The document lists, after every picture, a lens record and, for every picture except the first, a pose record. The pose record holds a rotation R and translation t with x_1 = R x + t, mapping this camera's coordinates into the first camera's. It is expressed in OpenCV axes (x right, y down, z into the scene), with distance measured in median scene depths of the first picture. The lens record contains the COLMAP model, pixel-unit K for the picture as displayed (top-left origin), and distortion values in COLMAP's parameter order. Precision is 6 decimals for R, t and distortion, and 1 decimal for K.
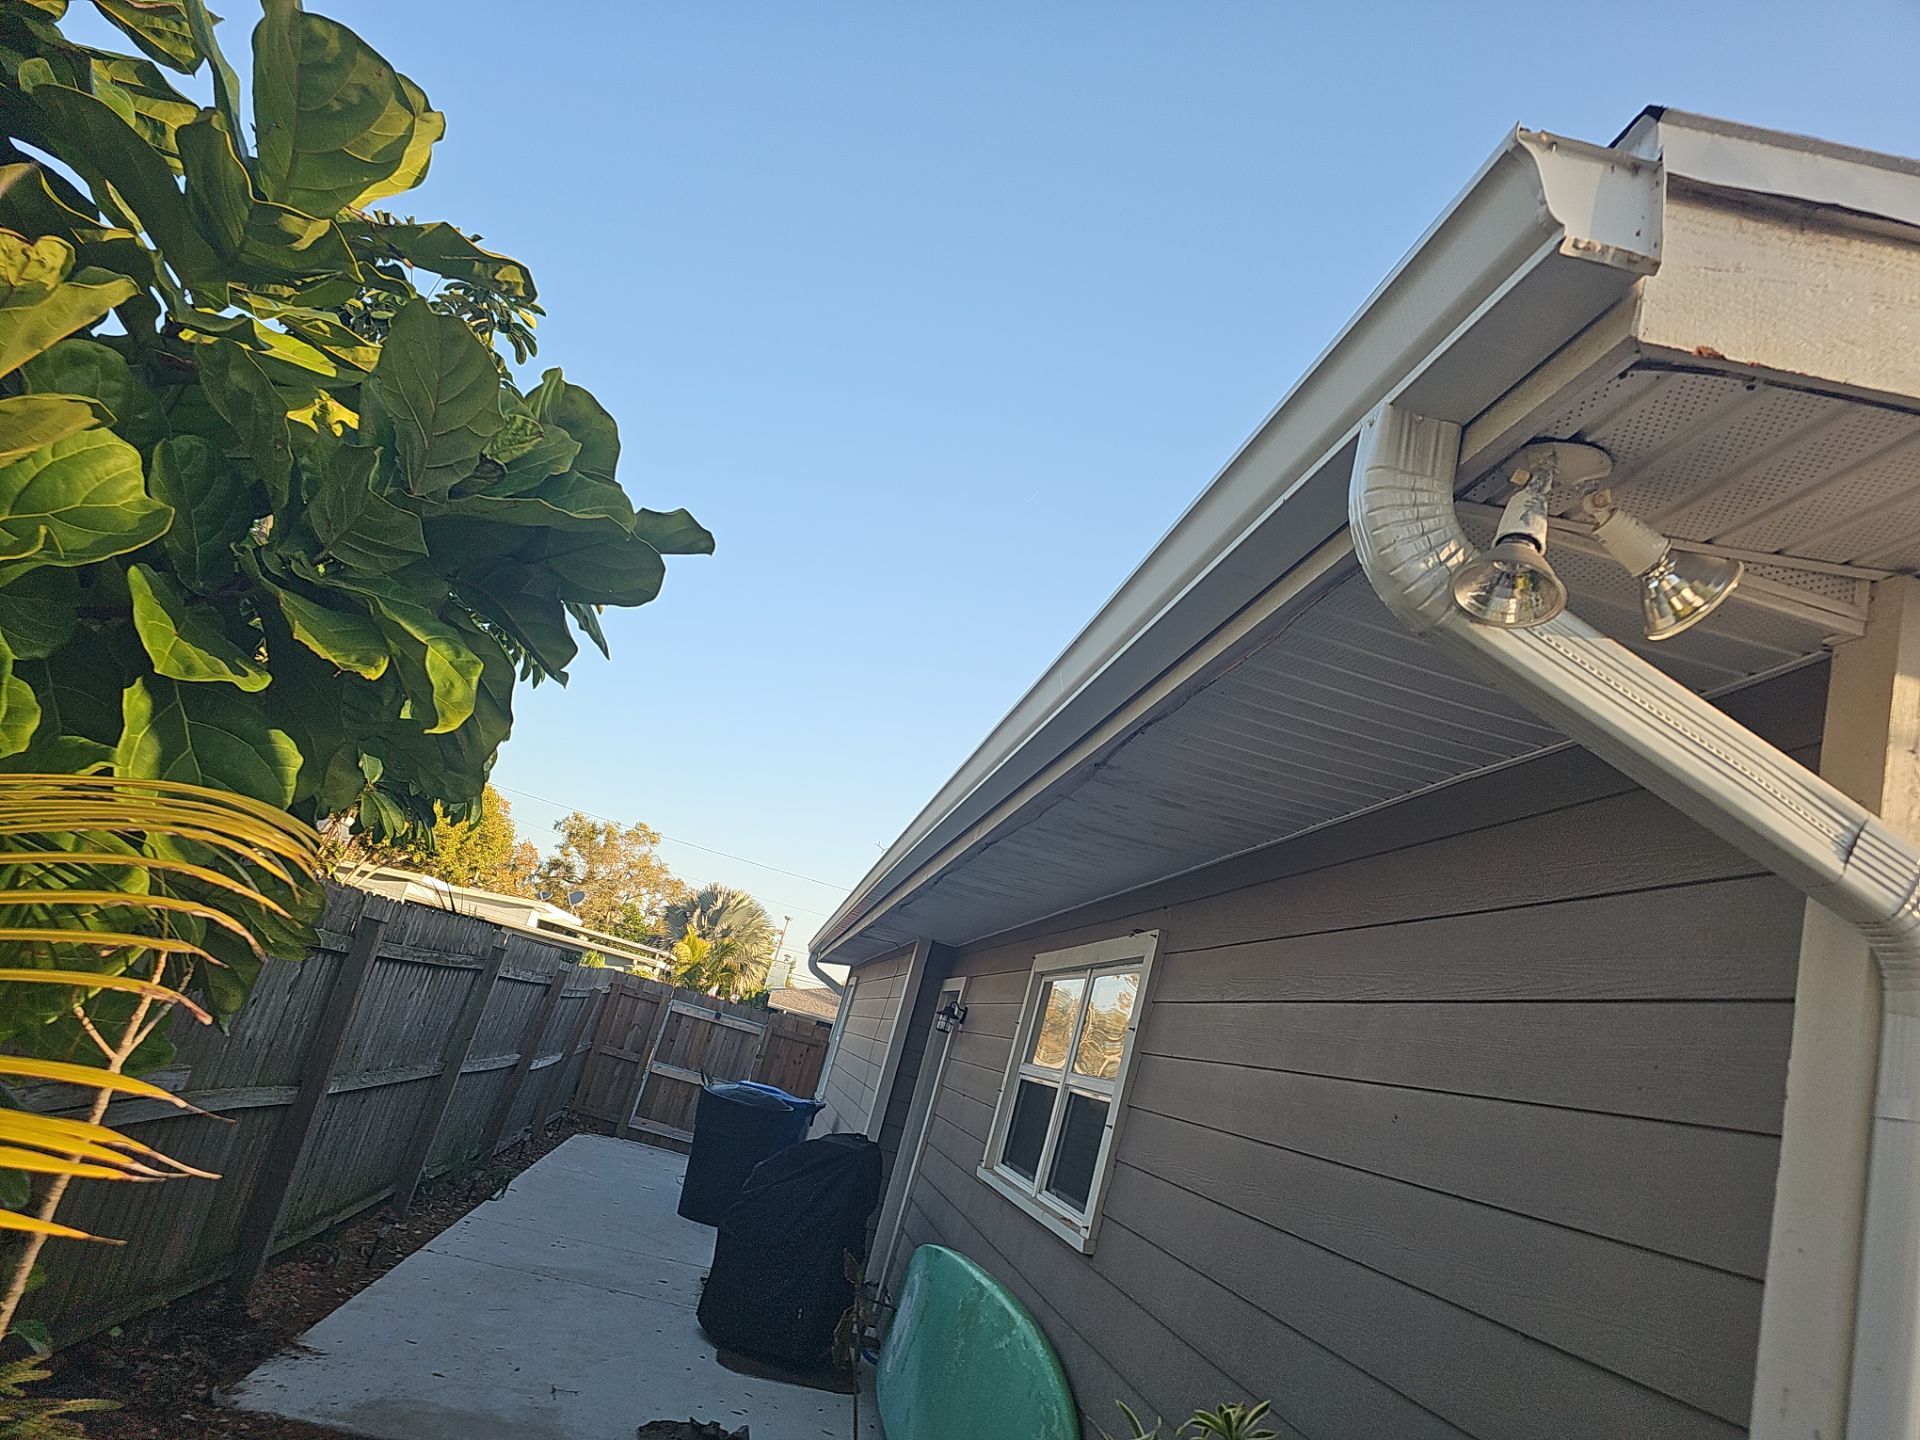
lens RADIAL K [[1241.6, 0, 969.9], [0, 1241.6, 736.2], [0, 0, 1]] dist [0.069835, -0.057276]
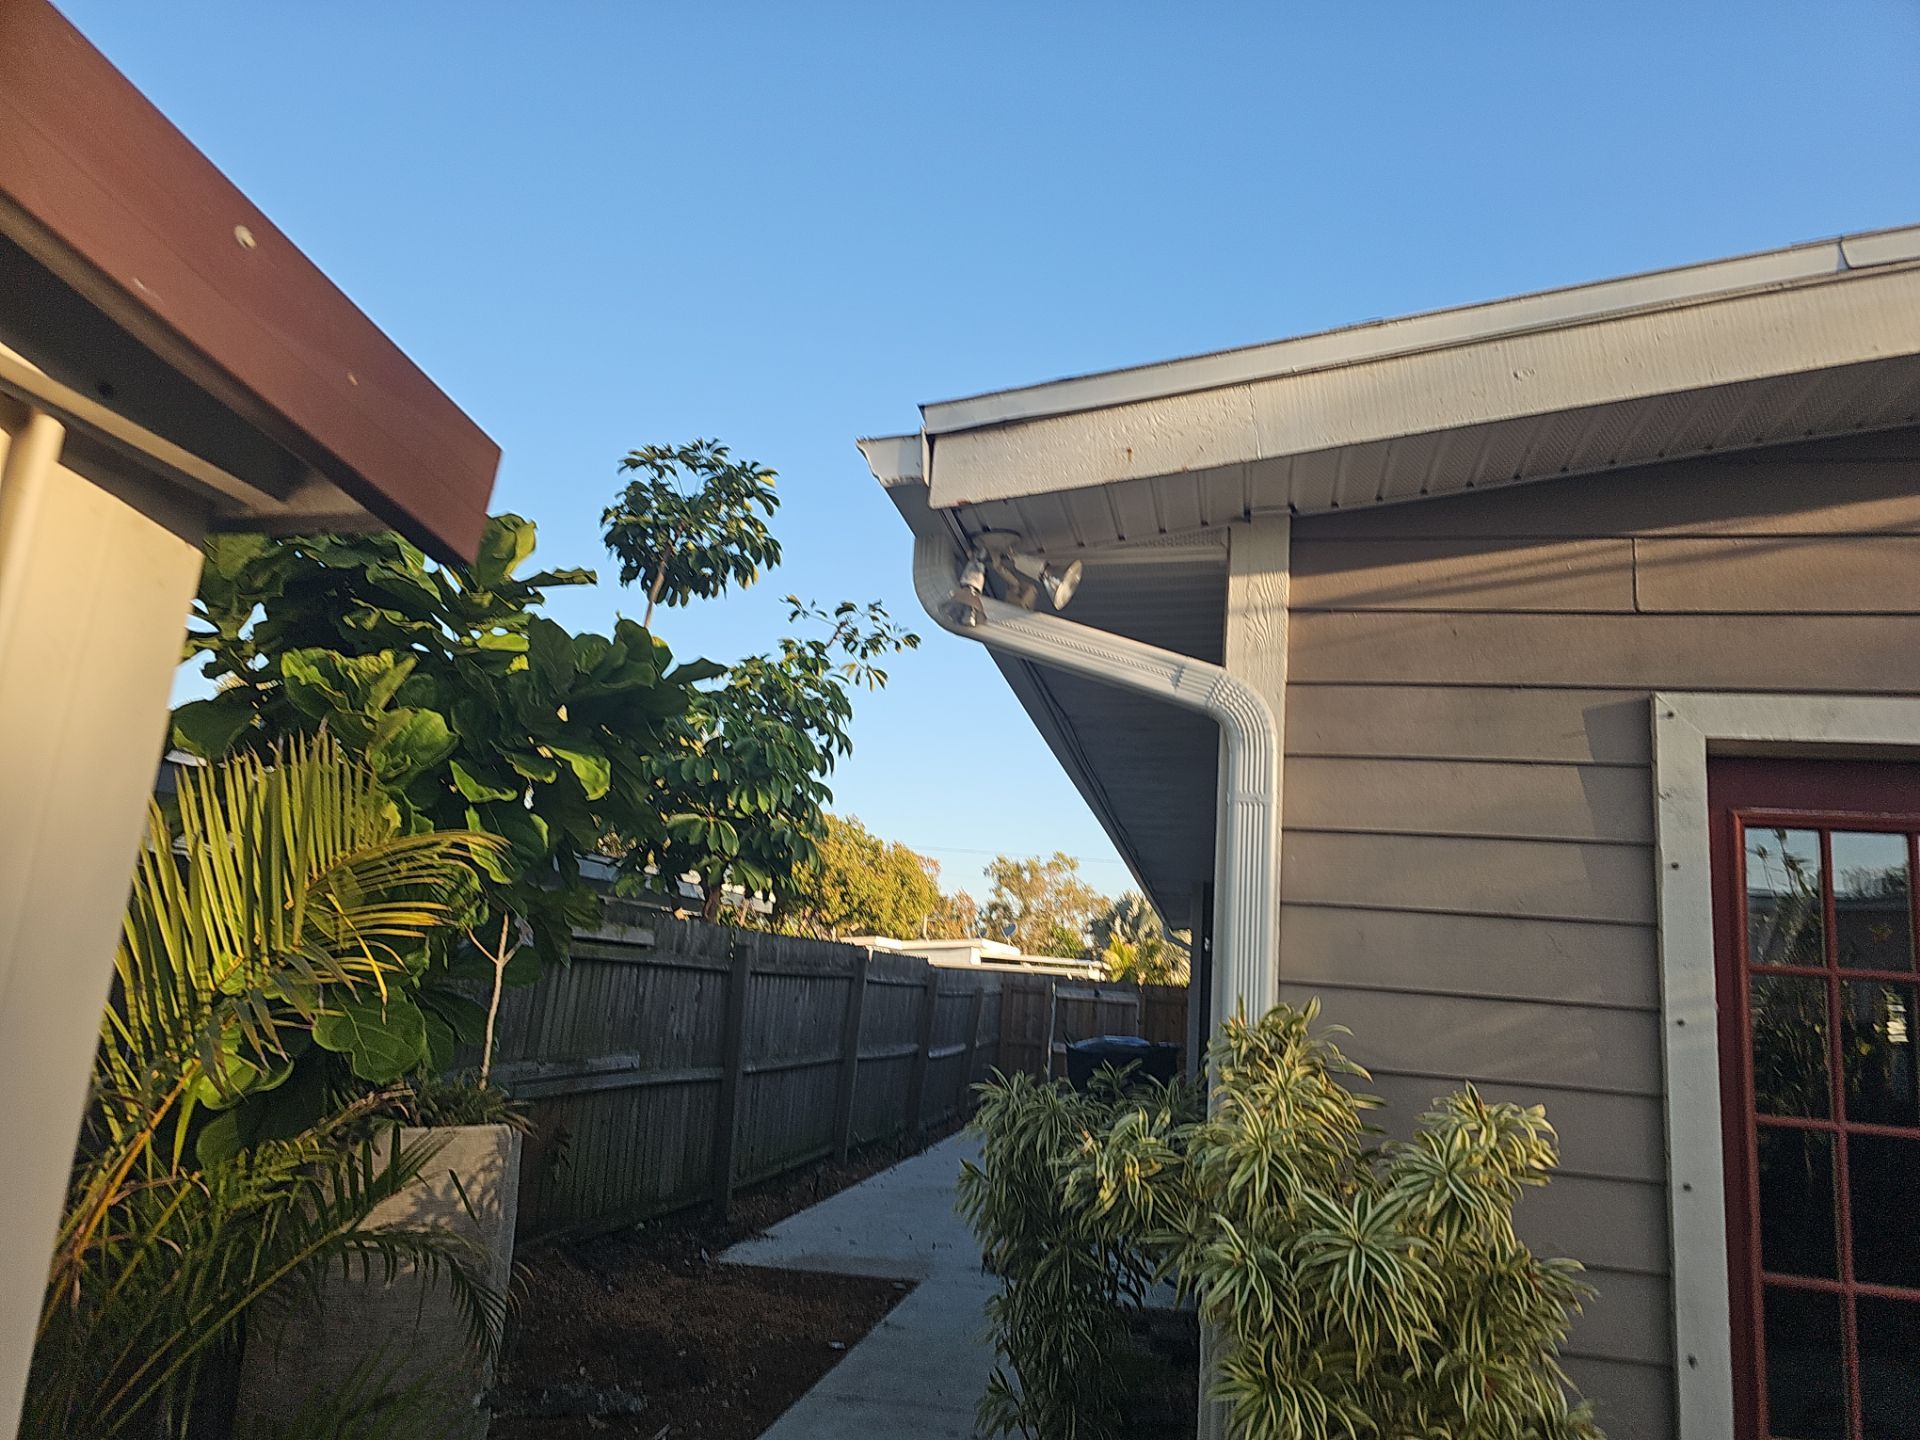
lens RADIAL K [[1296.6, 0, 1031.5], [0, 1296.6, 725.4], [0, 0, 1]] dist [0.033364, -0.005592]
pose [[0.921793, -0.259028, -0.288447, 0.861569], [0.256473, 0.965392, -0.047316, 0.158878], [0.290721, -0.030363, 0.956326, -0.832953]]
